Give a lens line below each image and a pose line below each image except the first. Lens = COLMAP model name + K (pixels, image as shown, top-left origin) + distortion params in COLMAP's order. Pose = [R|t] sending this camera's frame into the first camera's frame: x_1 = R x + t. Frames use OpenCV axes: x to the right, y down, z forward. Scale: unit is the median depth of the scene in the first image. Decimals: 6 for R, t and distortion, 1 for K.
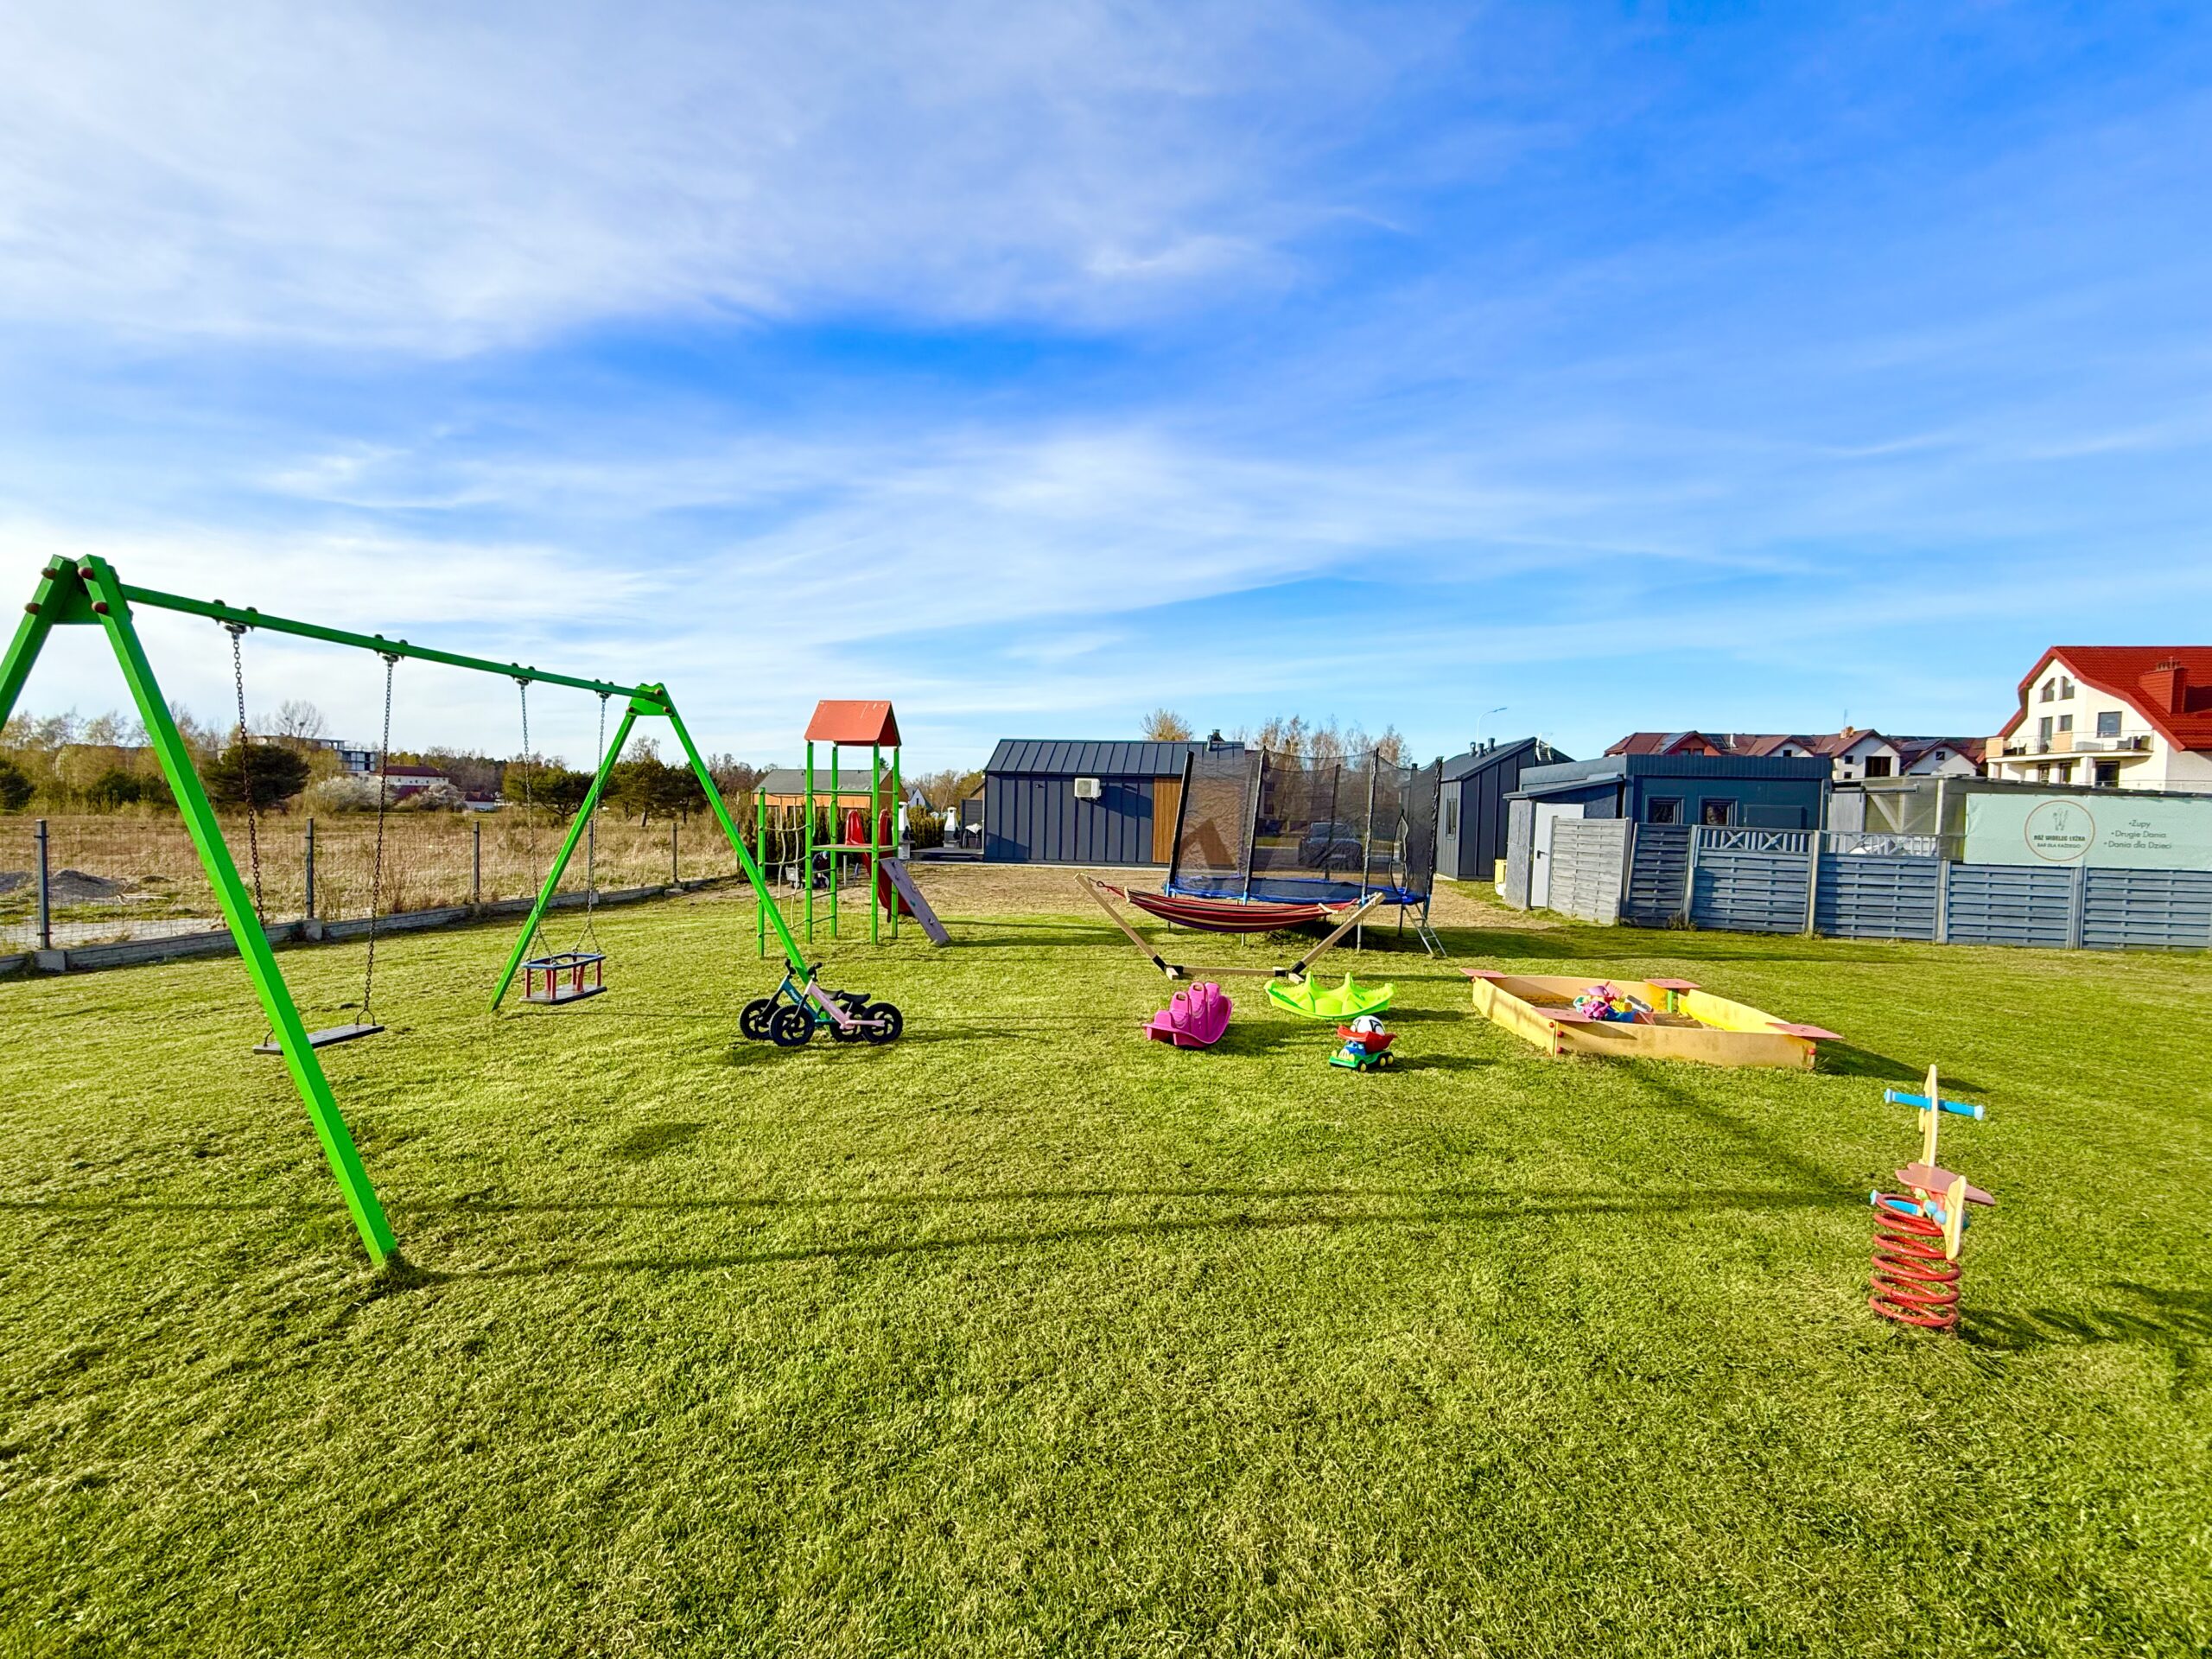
lens RADIAL K [[873.4, 0, 1097.9], [0, 873.4, 871.0], [0, 0, 1]] dist [-0.000631, -0.000016]
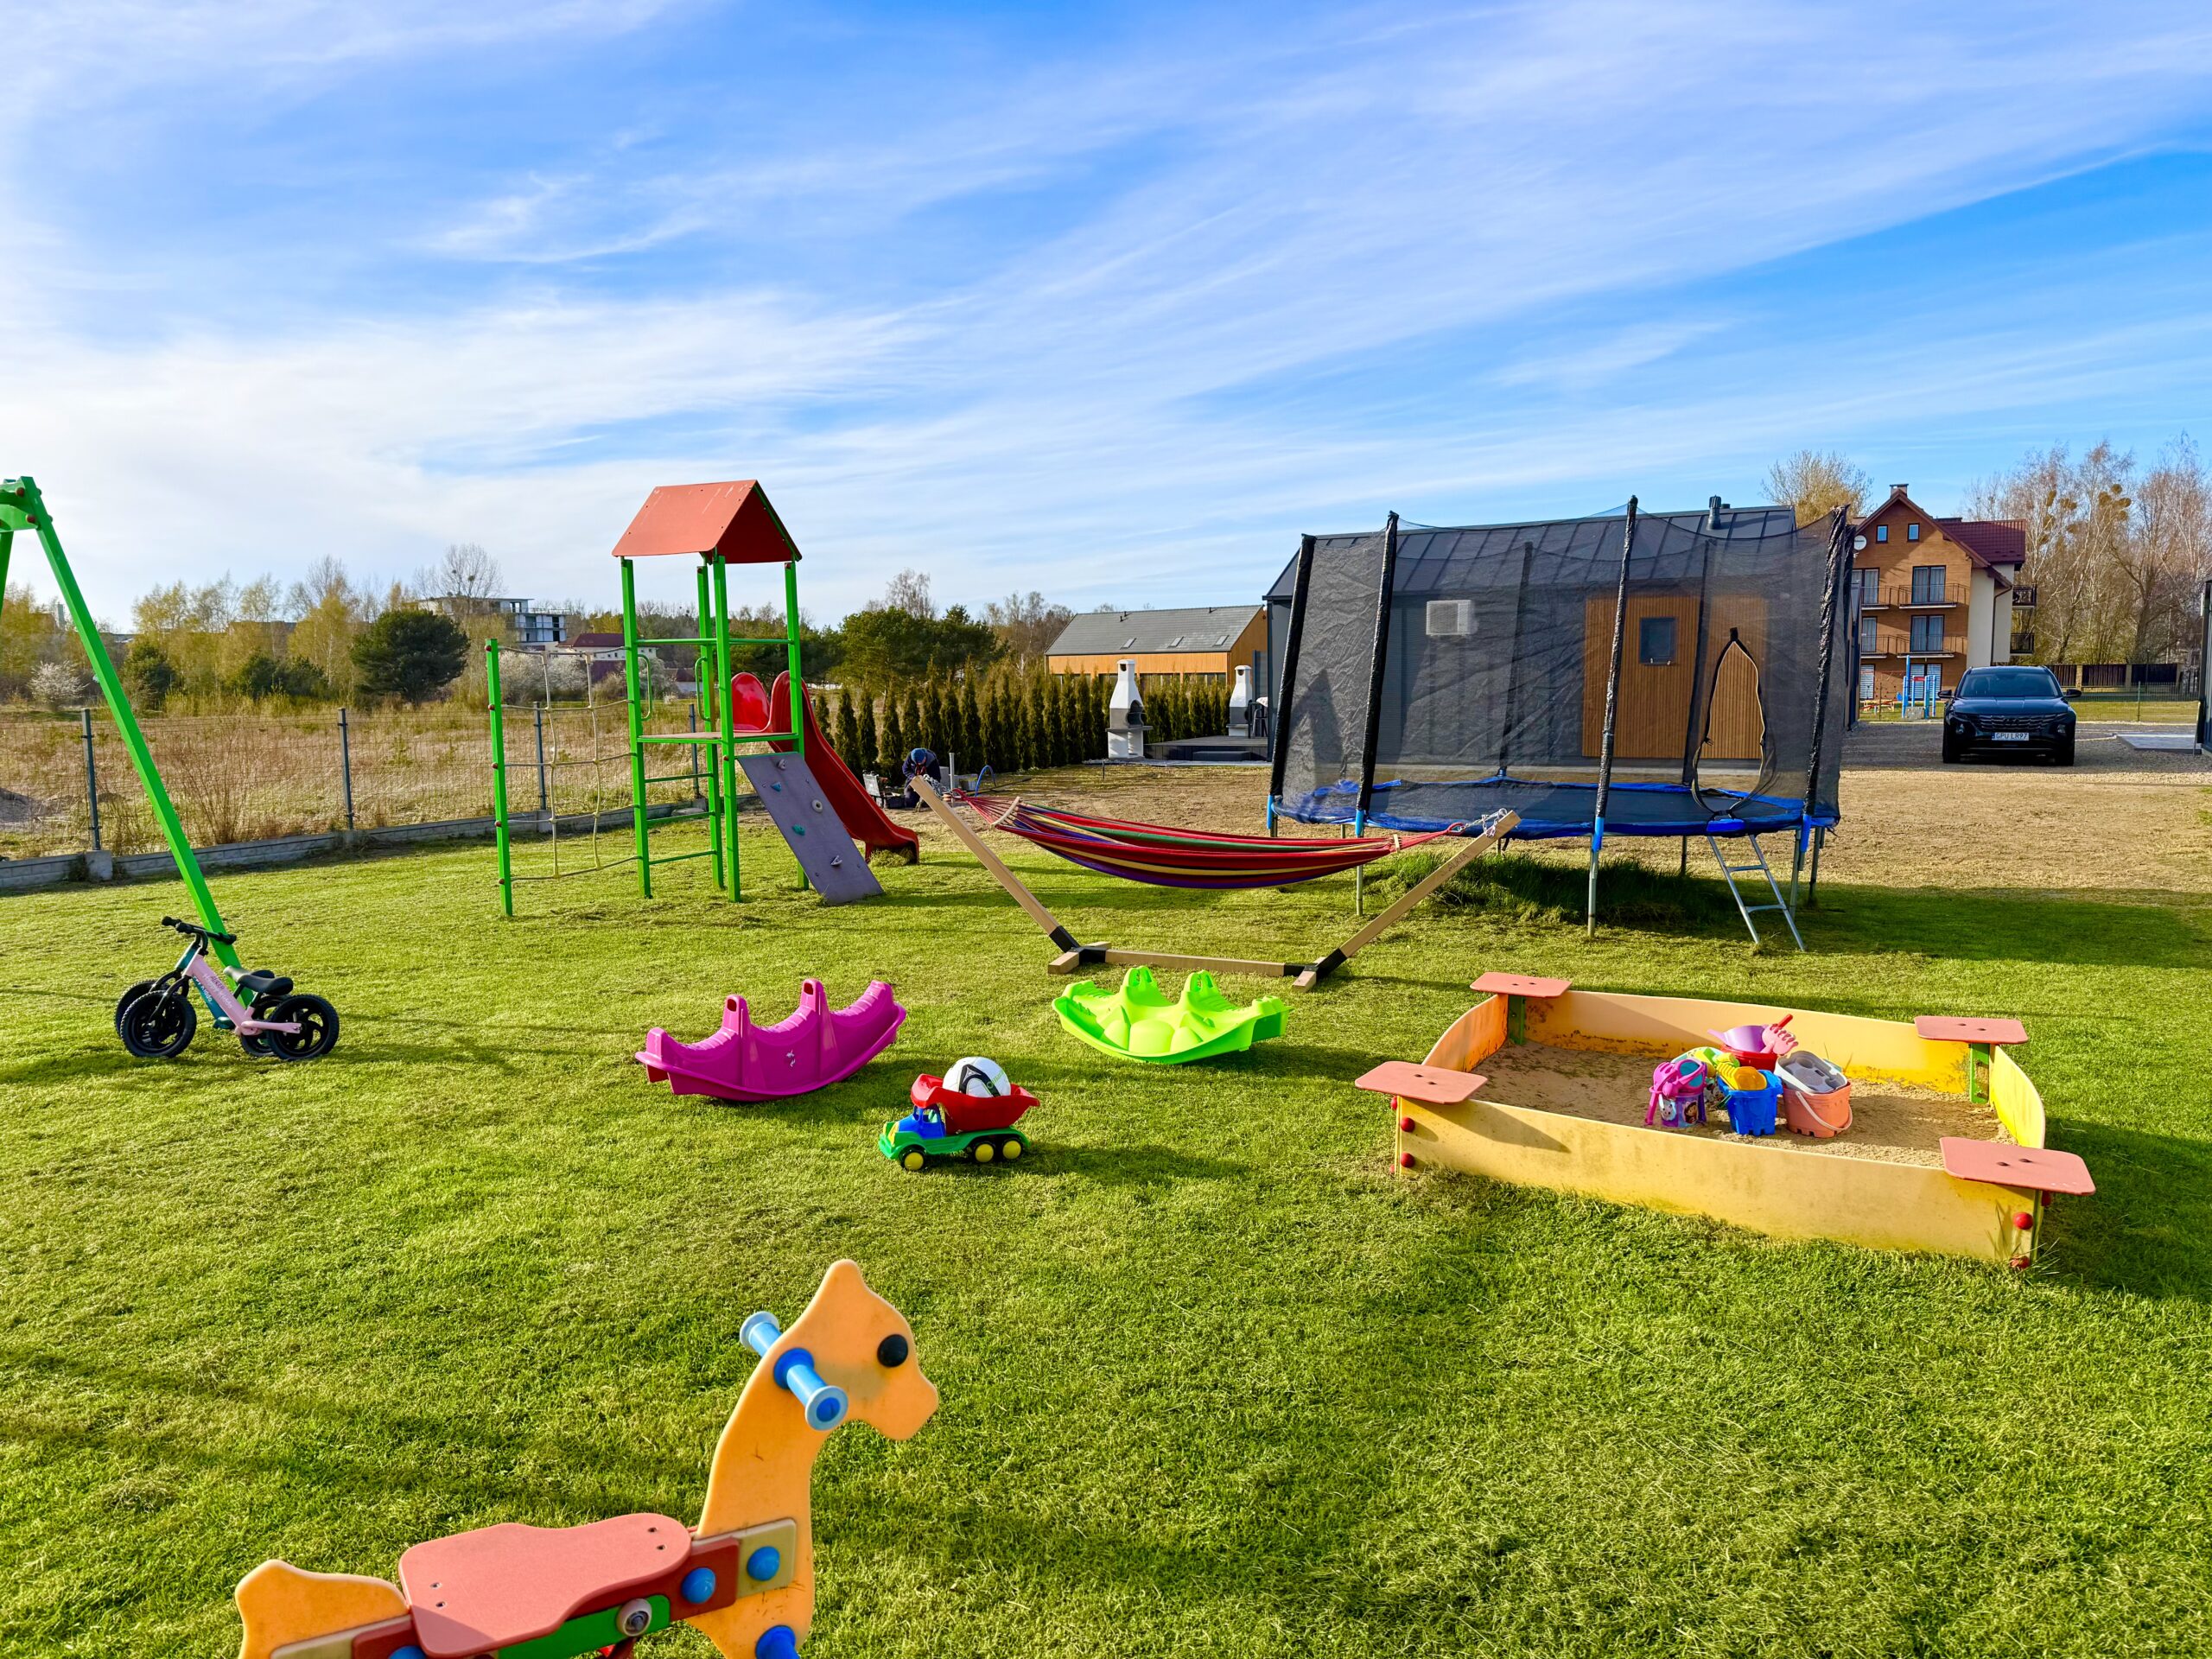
lens RADIAL K [[1529.4, 0, 1104.1], [0, 1529.4, 795.8], [0, 0, 1]] dist [0.066142, -0.083441]
pose [[0.933033, -0.005721, -0.359745, 0.283660], [0.010142, 0.999894, 0.010404, 0.004438], [0.359647, -0.013356, 0.932993, 0.092441]]
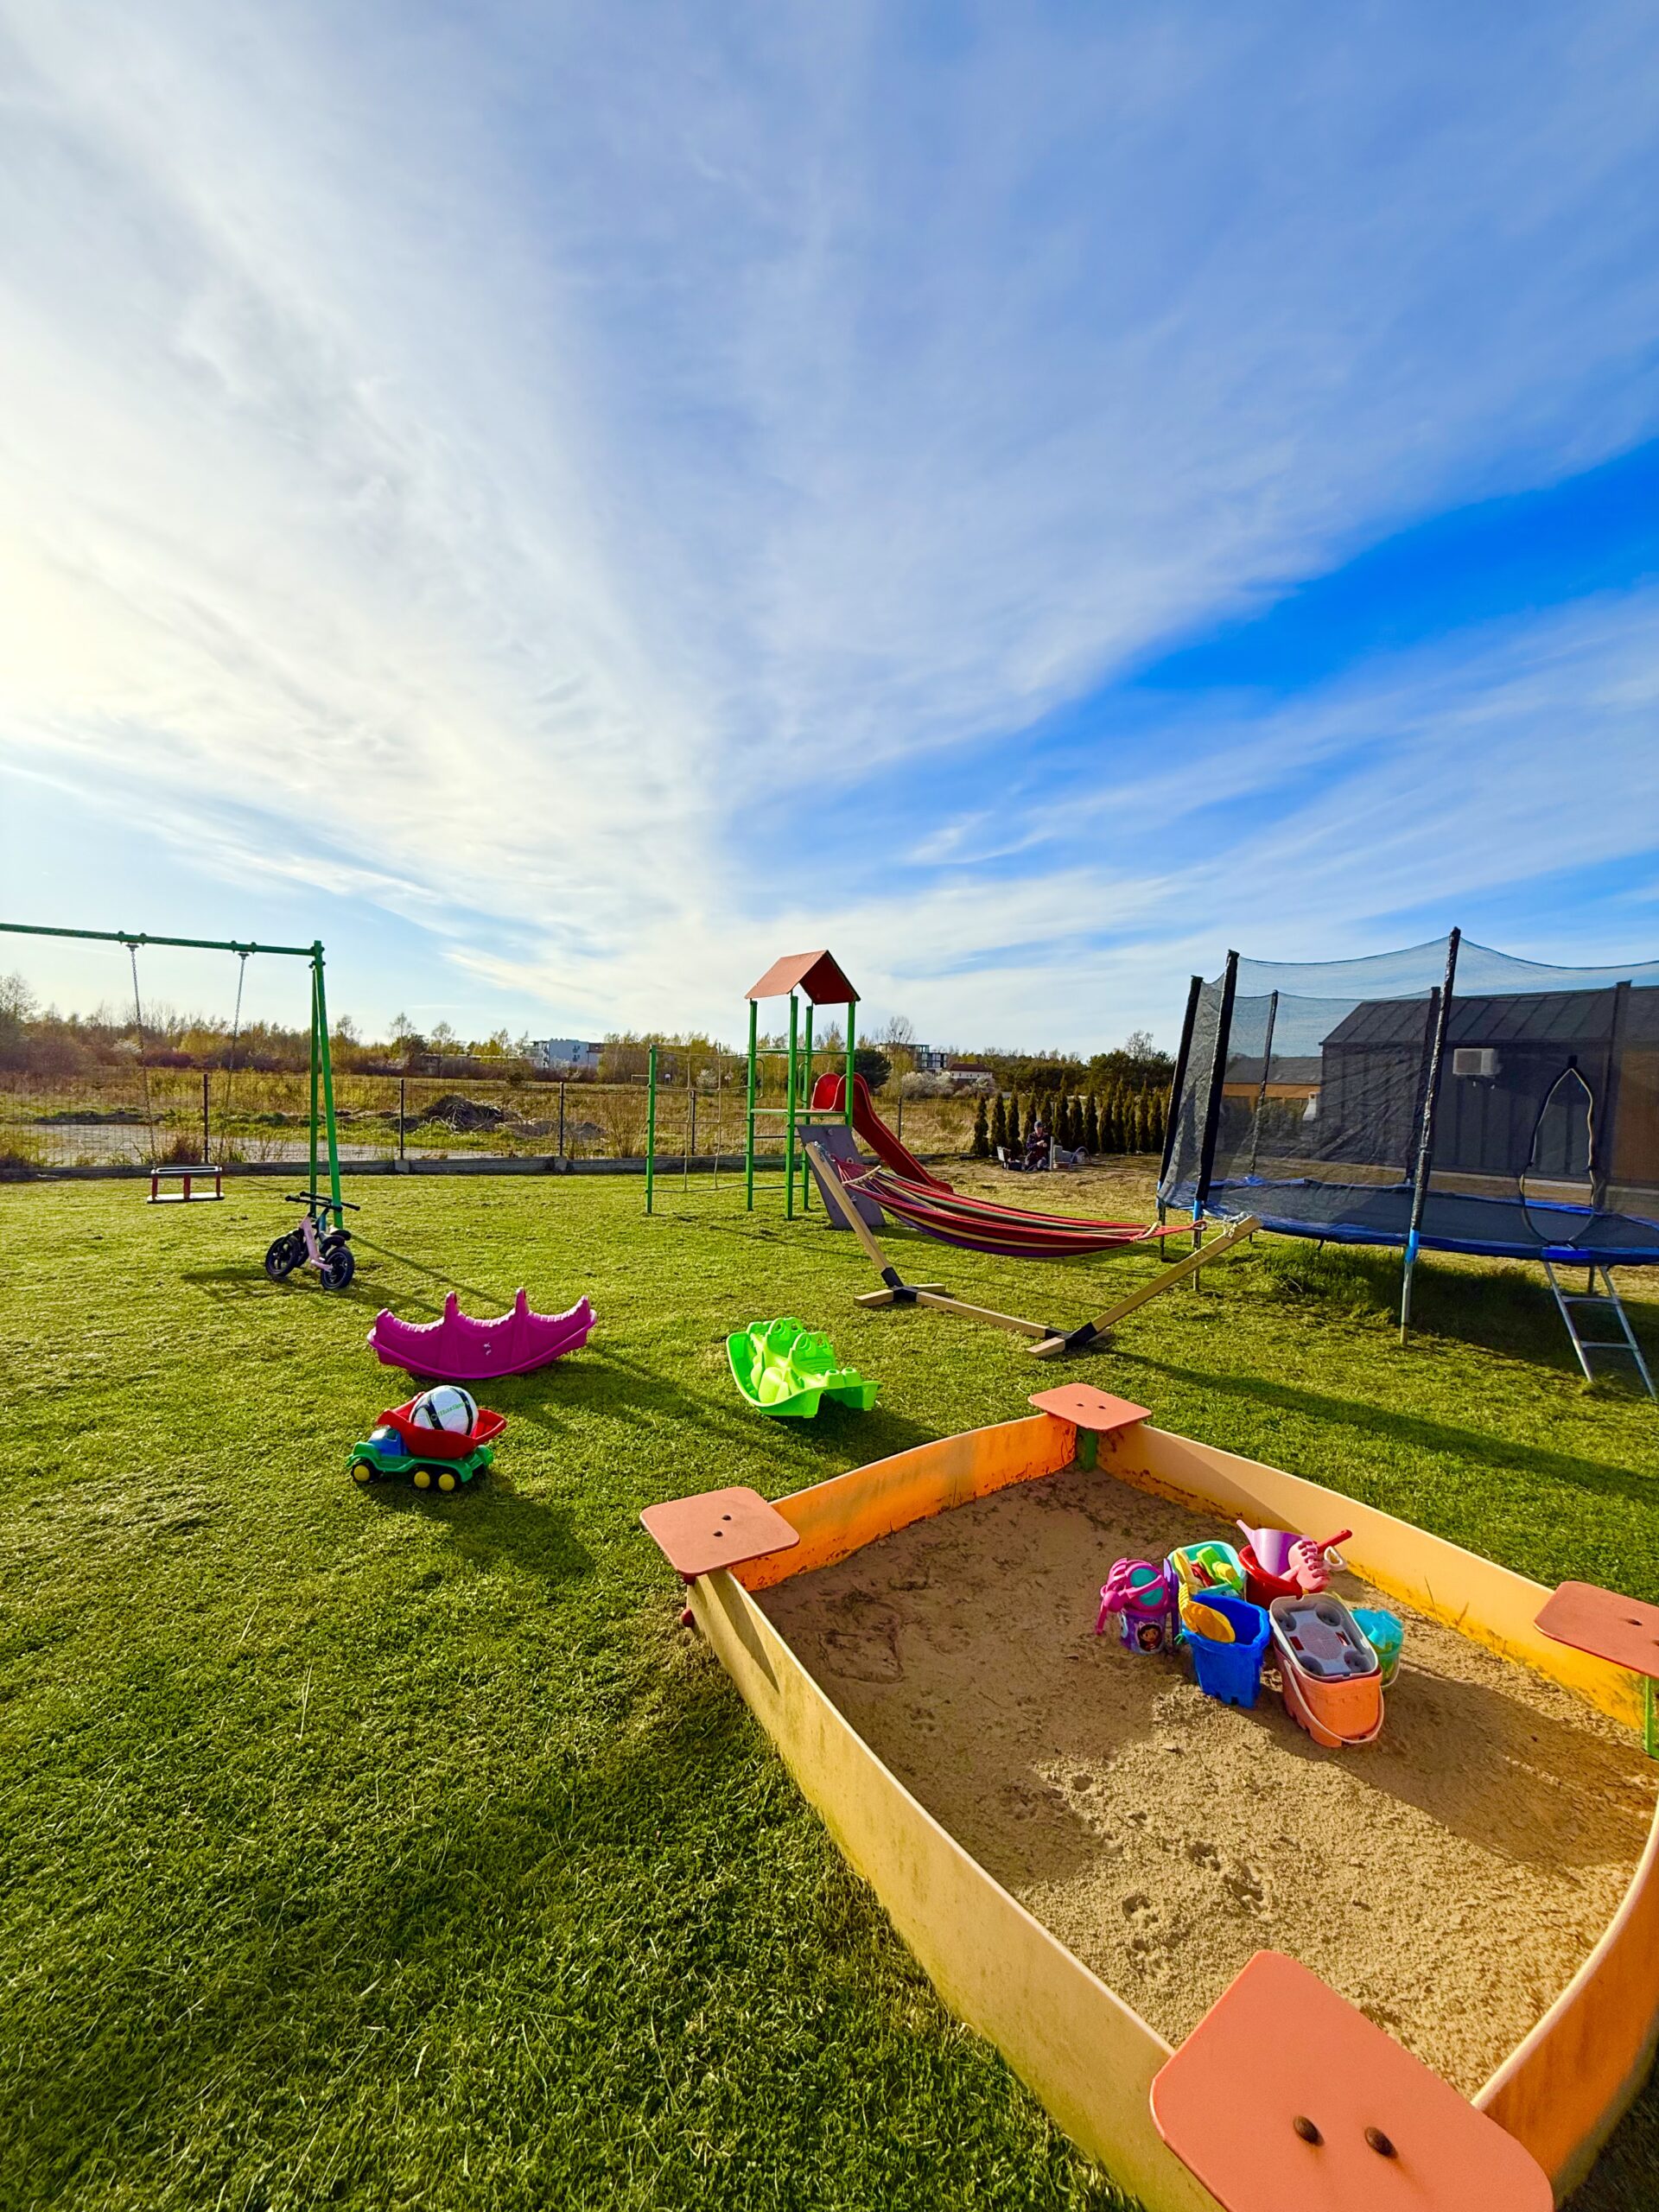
lens RADIAL K [[873.4, 0, 829.7], [0, 873.4, 1150.6], [0, 0, 1]] dist [-0.000631, -0.000016]
pose [[0.665092, 0.054922, -0.744739, 0.359091], [-0.065978, 0.997713, 0.014656, -0.001890], [0.743841, 0.039389, 0.667195, 0.332624]]
